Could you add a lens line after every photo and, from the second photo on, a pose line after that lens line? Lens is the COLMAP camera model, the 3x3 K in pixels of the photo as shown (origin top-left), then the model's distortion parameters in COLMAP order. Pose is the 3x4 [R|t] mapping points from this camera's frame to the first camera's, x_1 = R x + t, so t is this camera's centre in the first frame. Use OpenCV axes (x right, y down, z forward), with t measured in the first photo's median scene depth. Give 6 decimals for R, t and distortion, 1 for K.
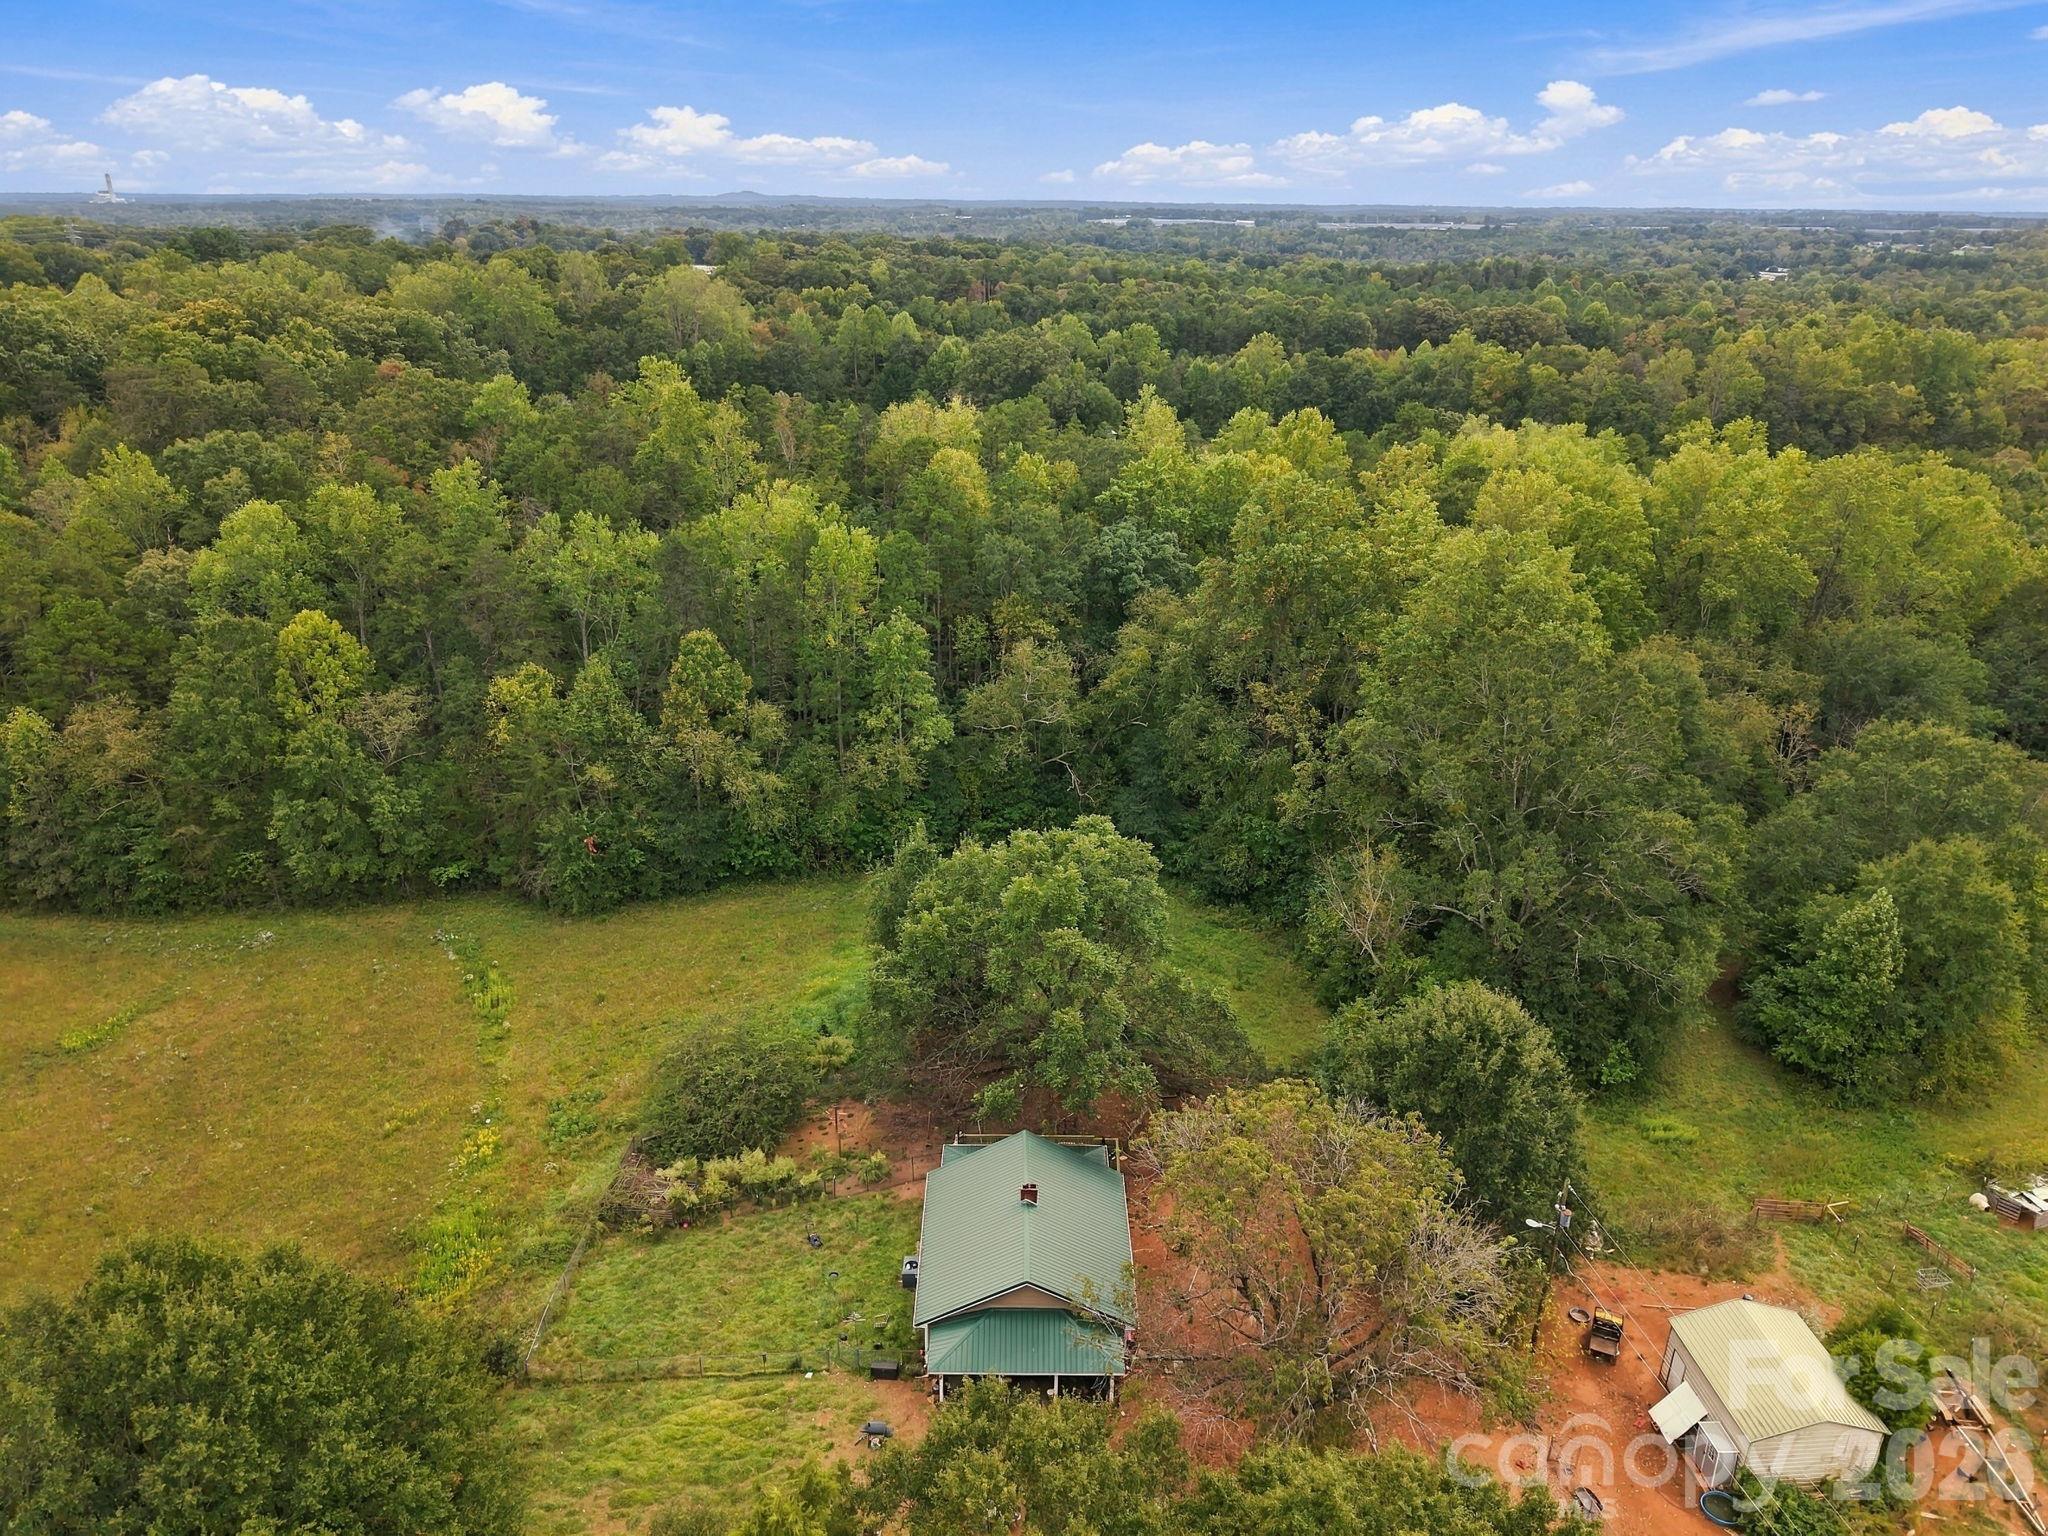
lens RADIAL K [[1339.2, 0, 1024.0], [0, 1339.2, 768.0], [0, 0, 1]] dist [-0.009771, -0.003633]
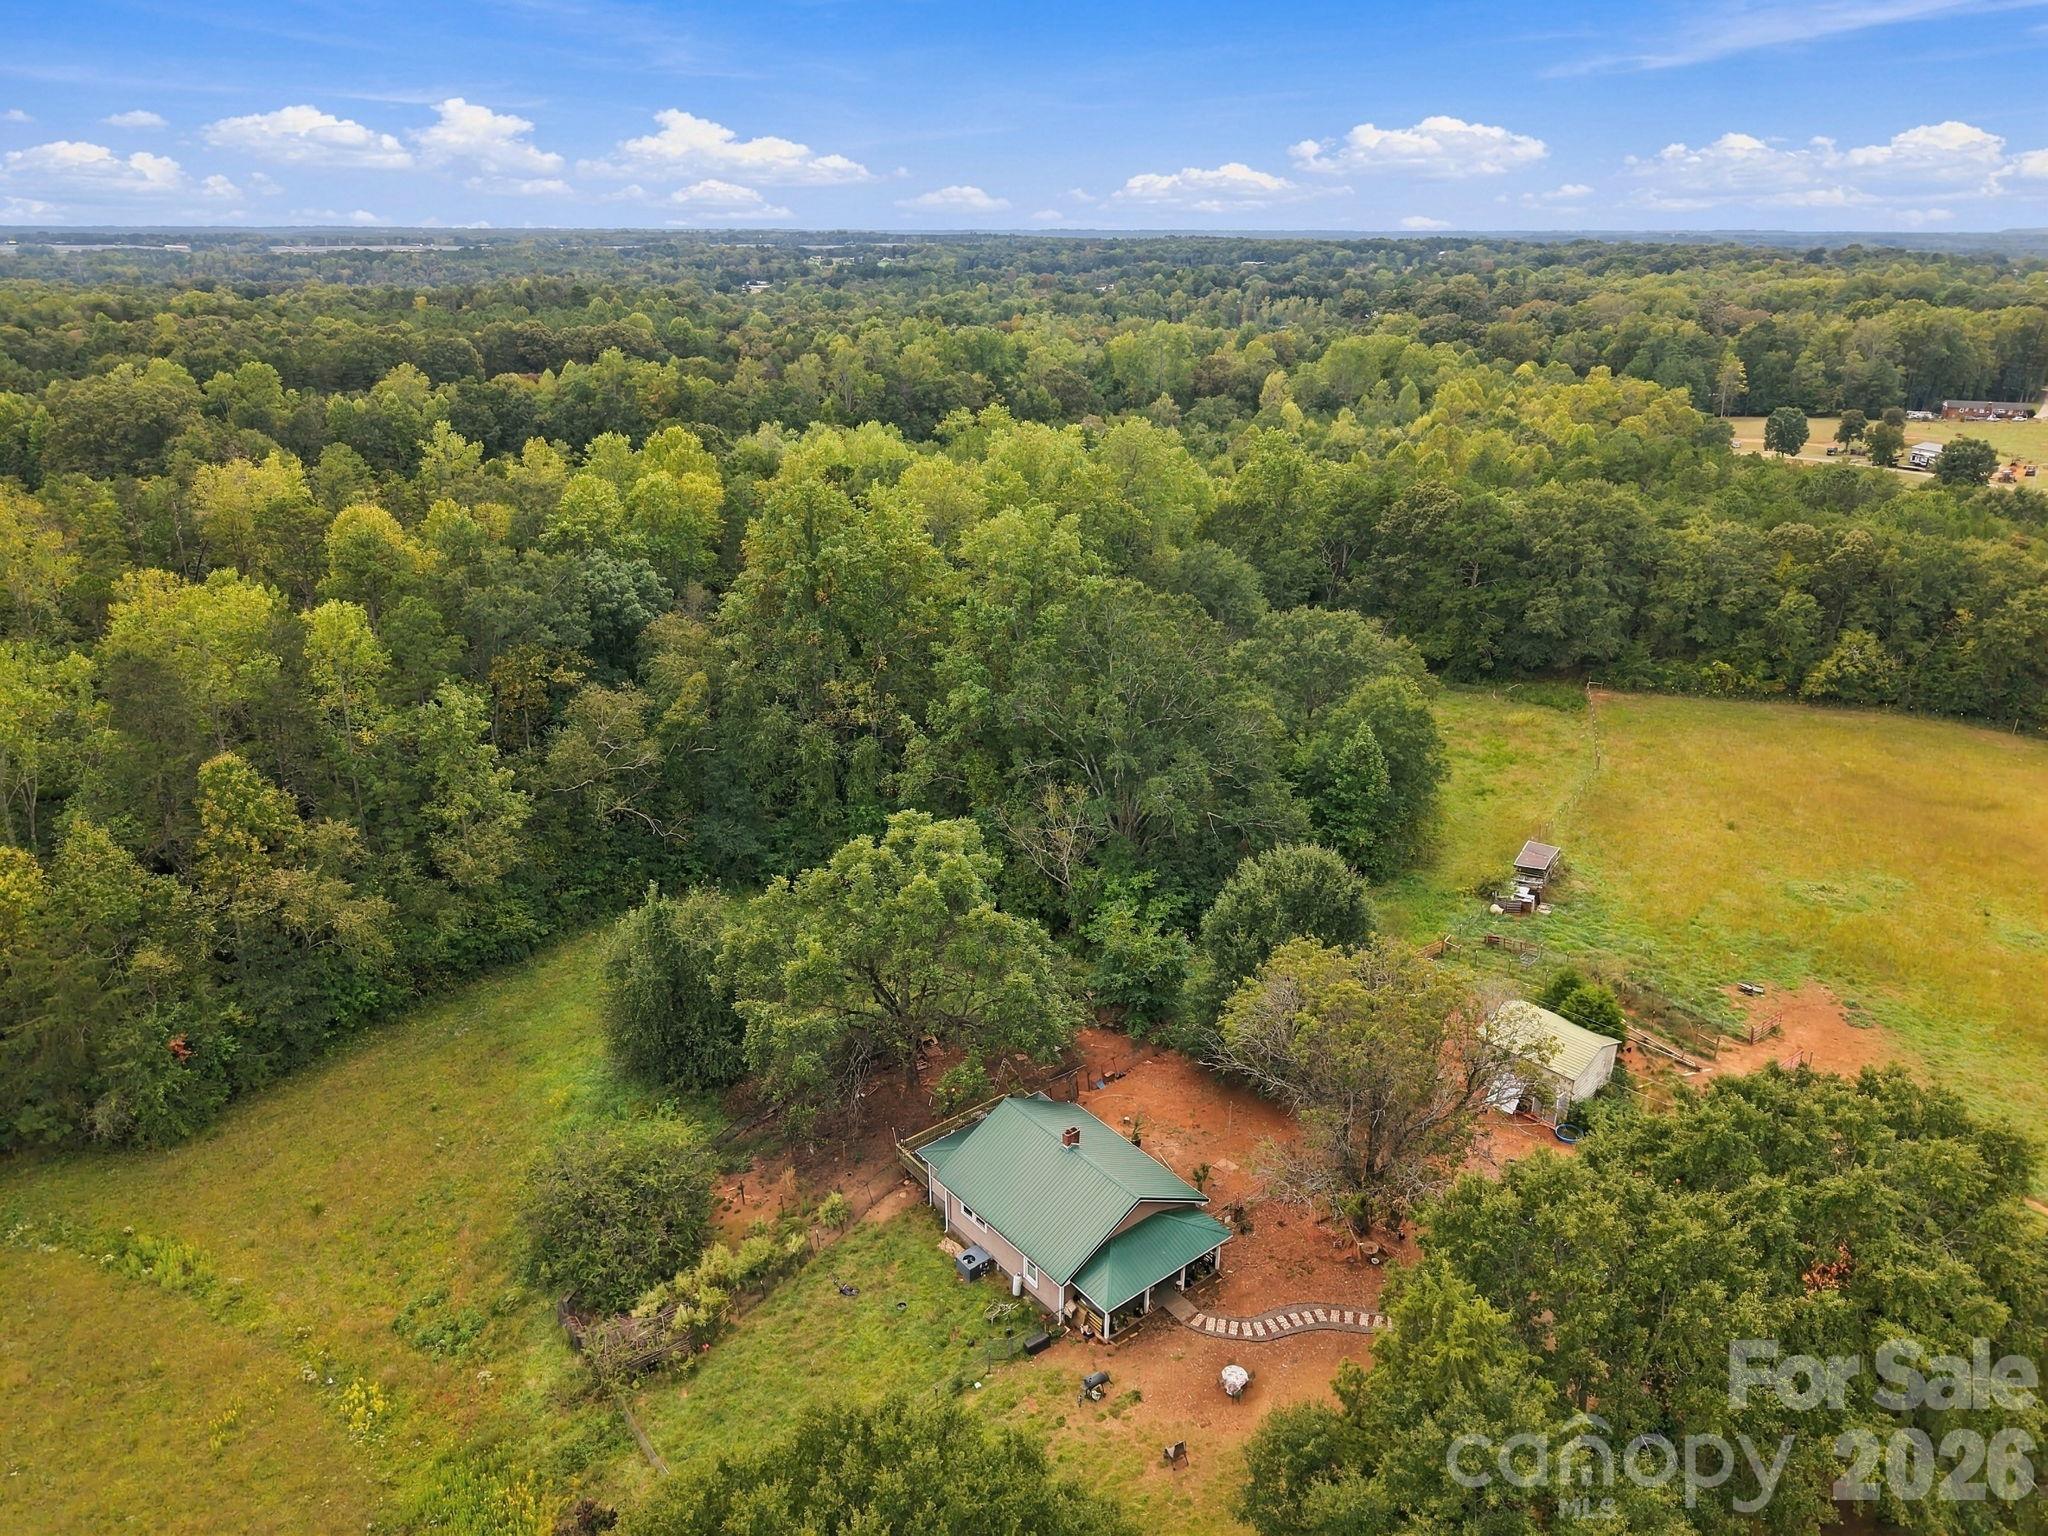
lens RADIAL K [[1339.2, 0, 1024.0], [0, 1339.2, 768.0], [0, 0, 1]] dist [-0.009771, -0.003633]
pose [[0.781251, -0.235036, 0.578277, -0.343636], [0.242495, 0.967919, 0.065794, -0.031442], [-0.575190, 0.088827, 0.813183, 0.065255]]
